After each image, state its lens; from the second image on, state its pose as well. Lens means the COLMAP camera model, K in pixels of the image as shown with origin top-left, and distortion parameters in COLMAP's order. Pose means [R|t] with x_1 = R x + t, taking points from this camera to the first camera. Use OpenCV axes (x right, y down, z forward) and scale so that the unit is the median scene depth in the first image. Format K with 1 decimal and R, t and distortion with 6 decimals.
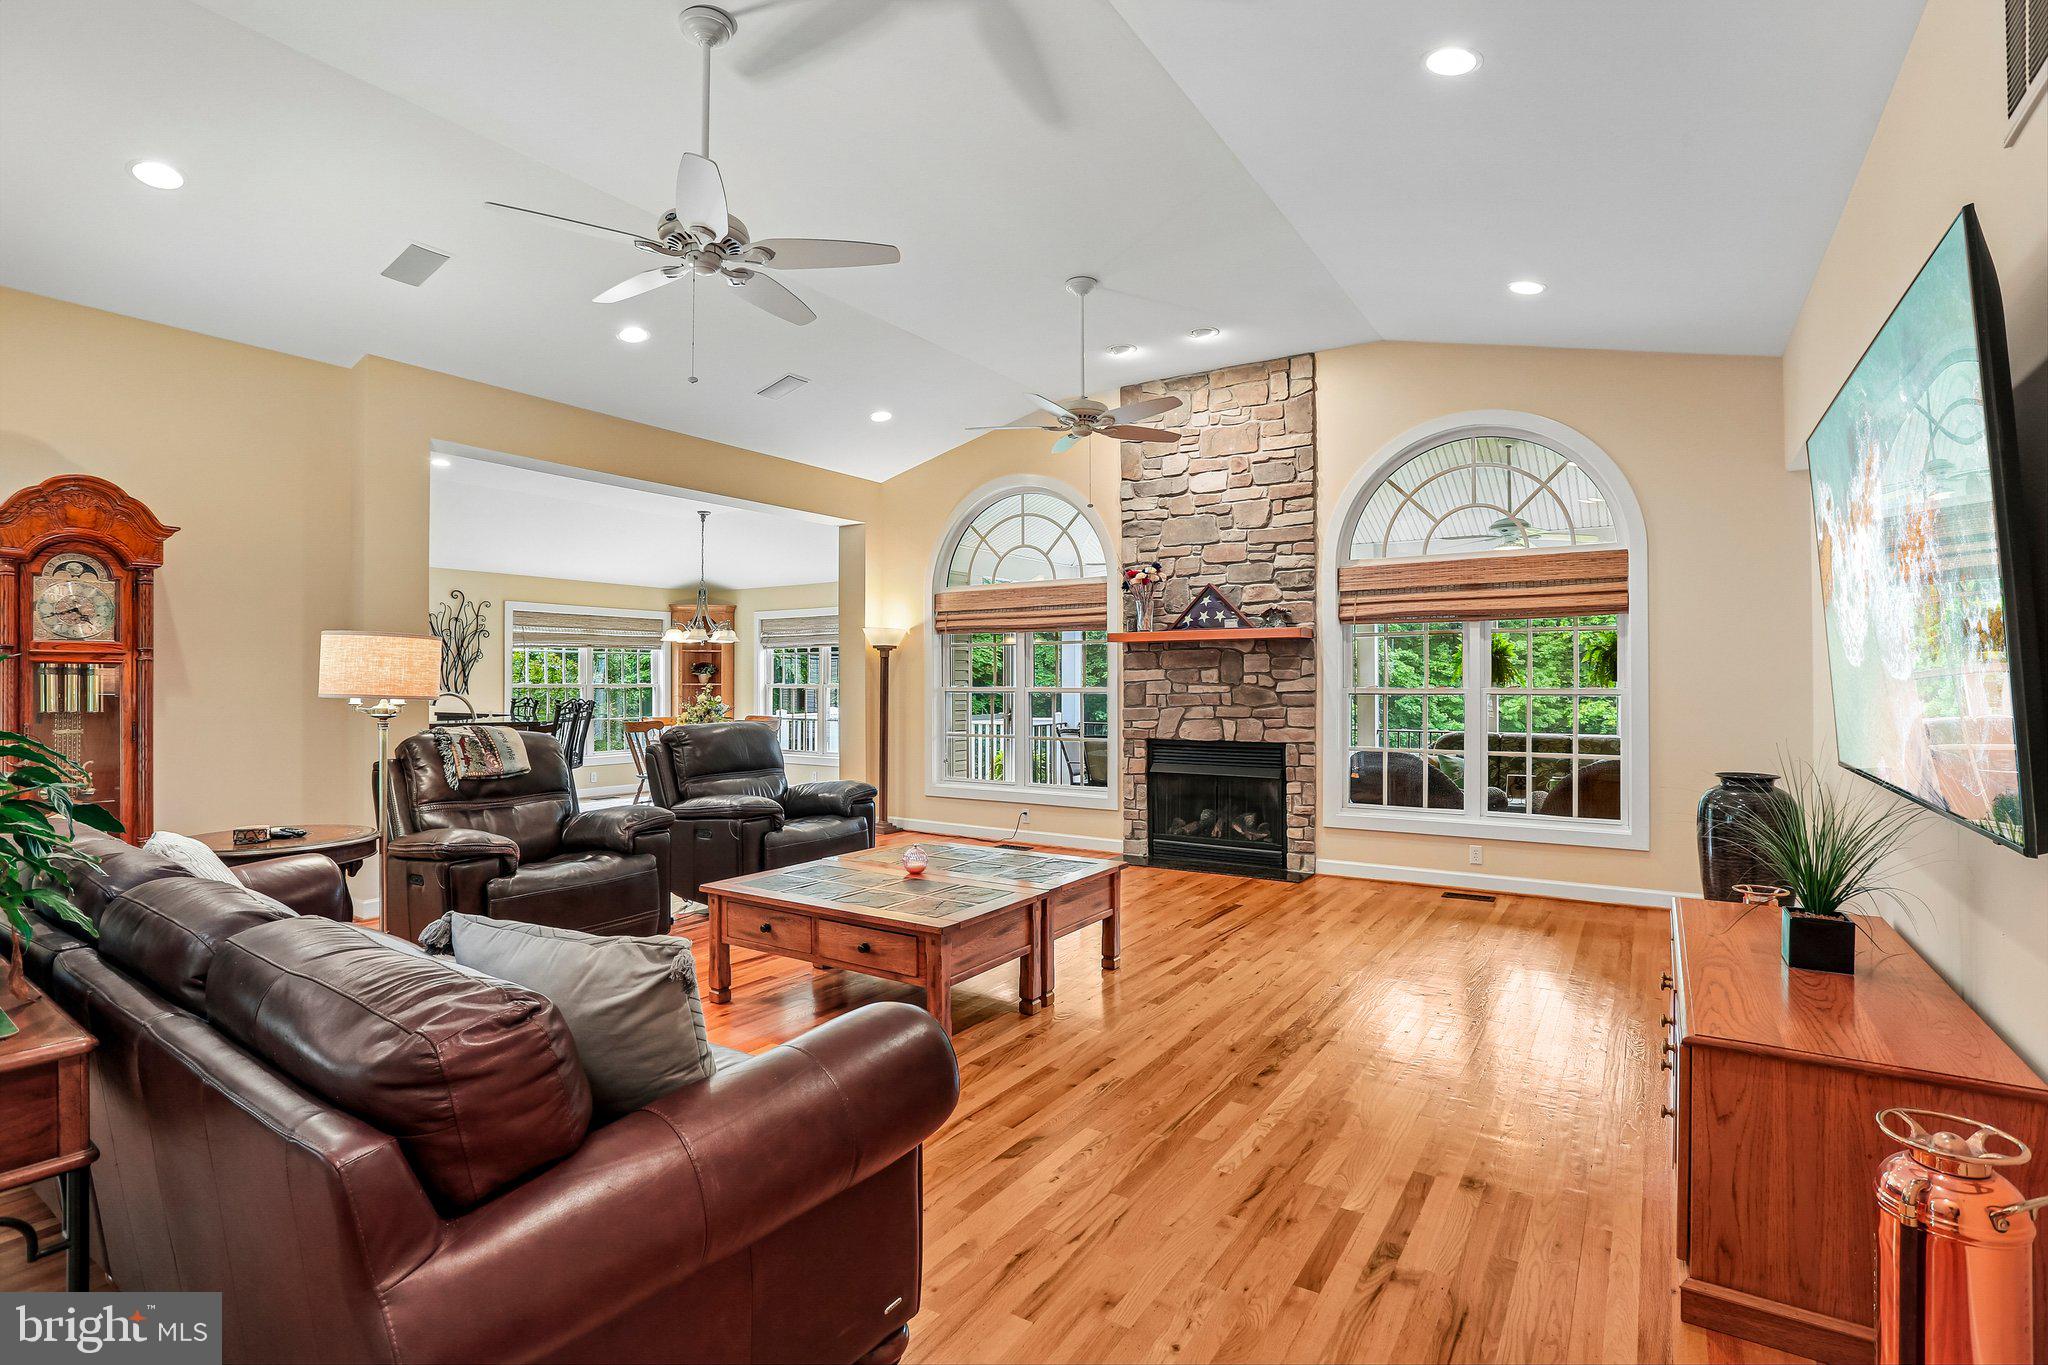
lens RADIAL K [[981.8, 0, 1021.4], [0, 981.8, 669.9], [0, 0, 1]] dist [-0.015343, 0.008040]
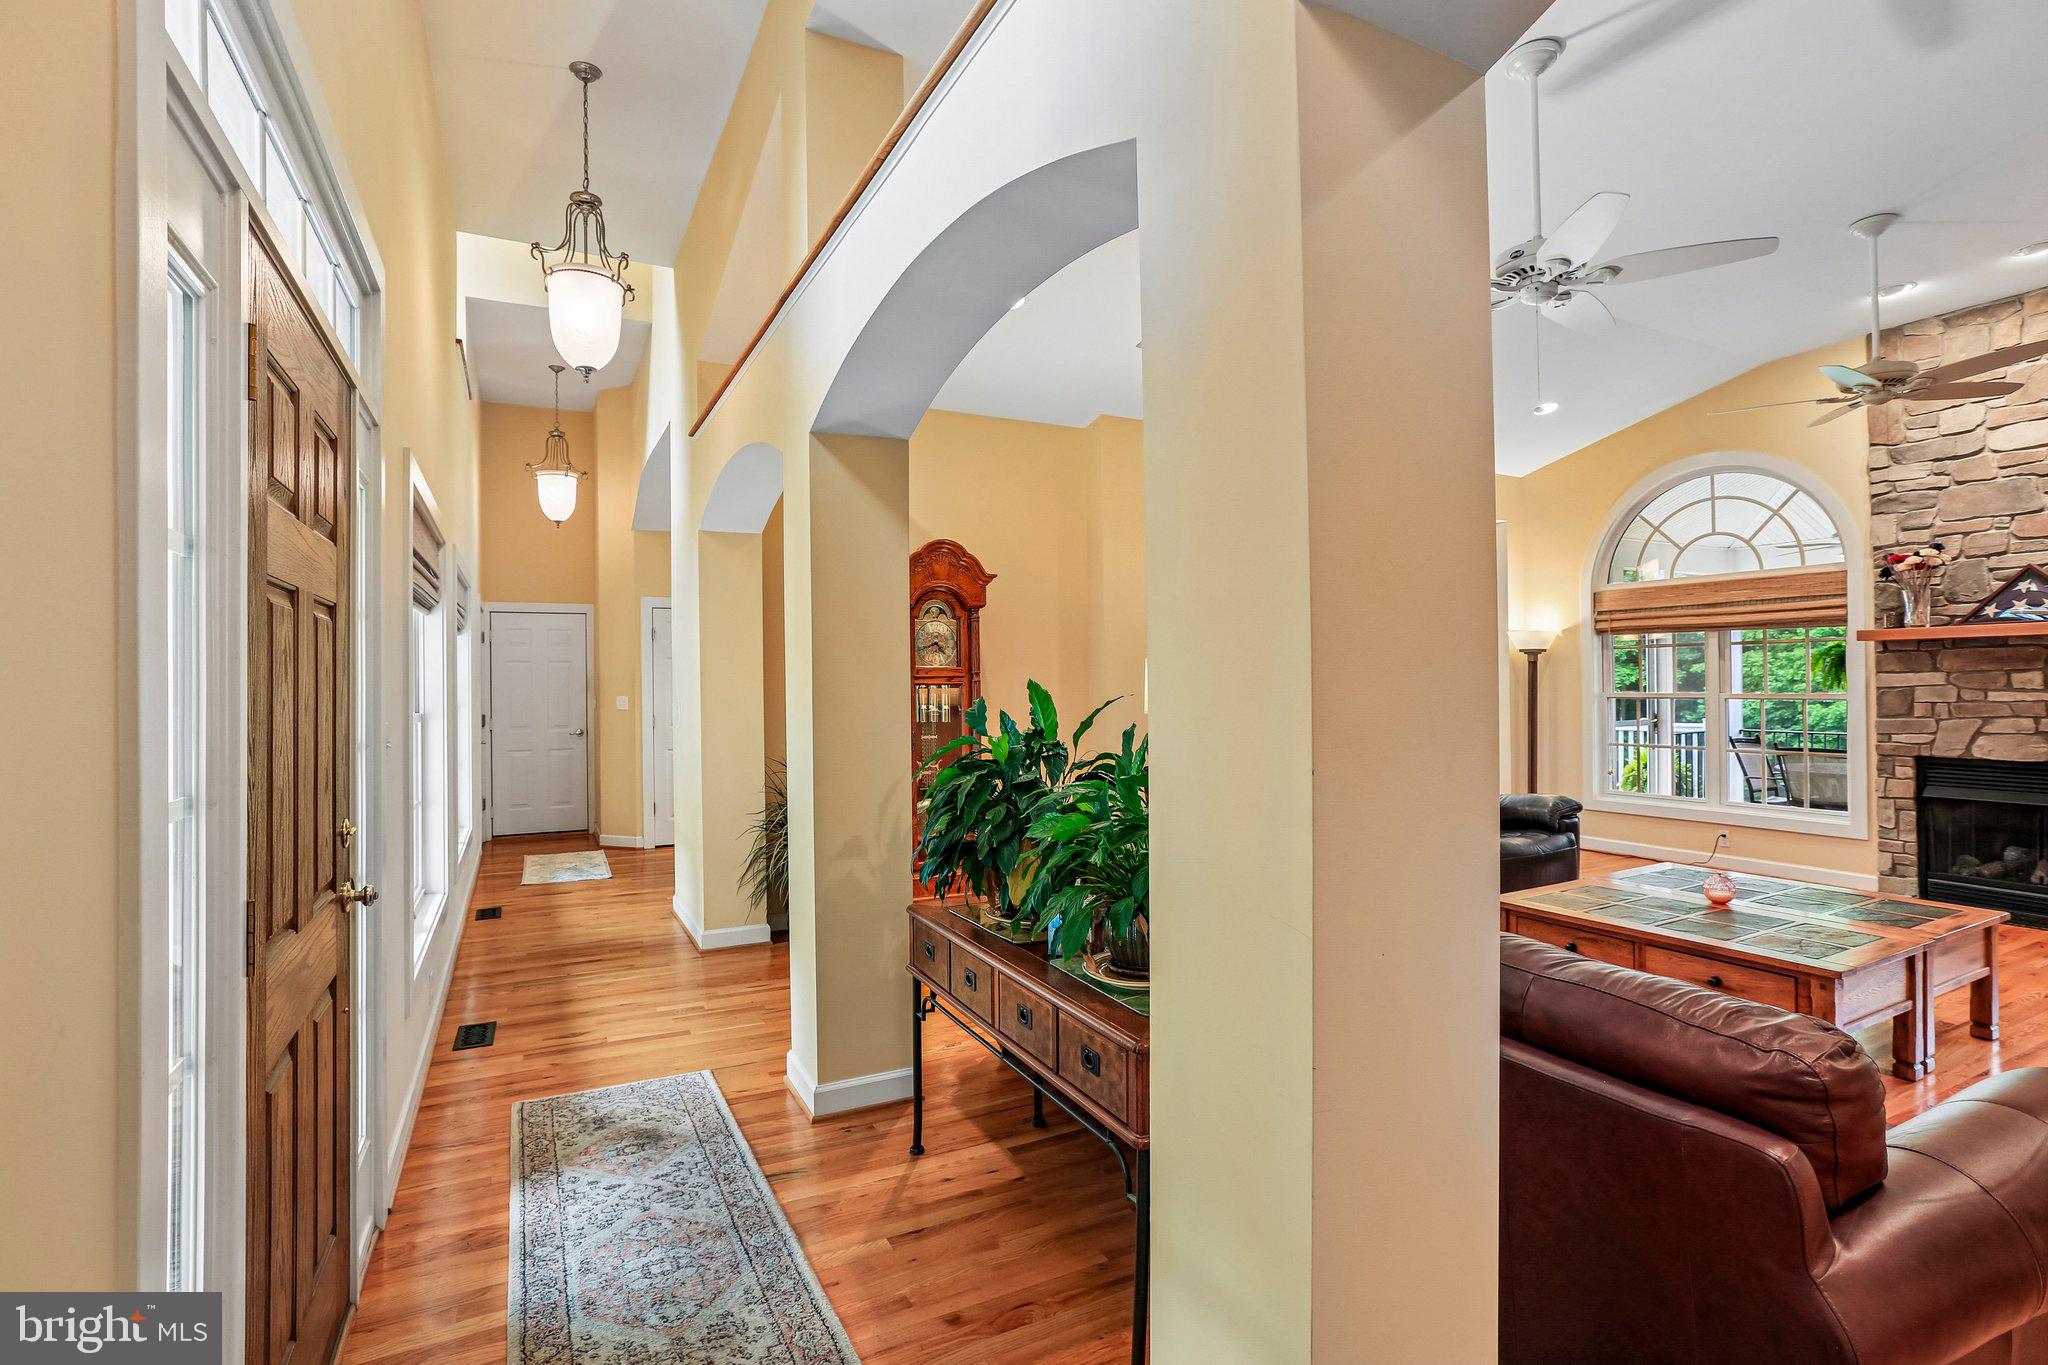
lens RADIAL K [[981.8, 0, 1036.8], [0, 981.8, 678.8], [0, 0, 1]] dist [-0.015343, 0.008040]
pose [[0.886637, -0.009900, -0.462361, -0.148849], [0.016045, 0.999827, 0.009360, -0.014688], [0.462188, -0.015718, 0.886642, -0.068792]]
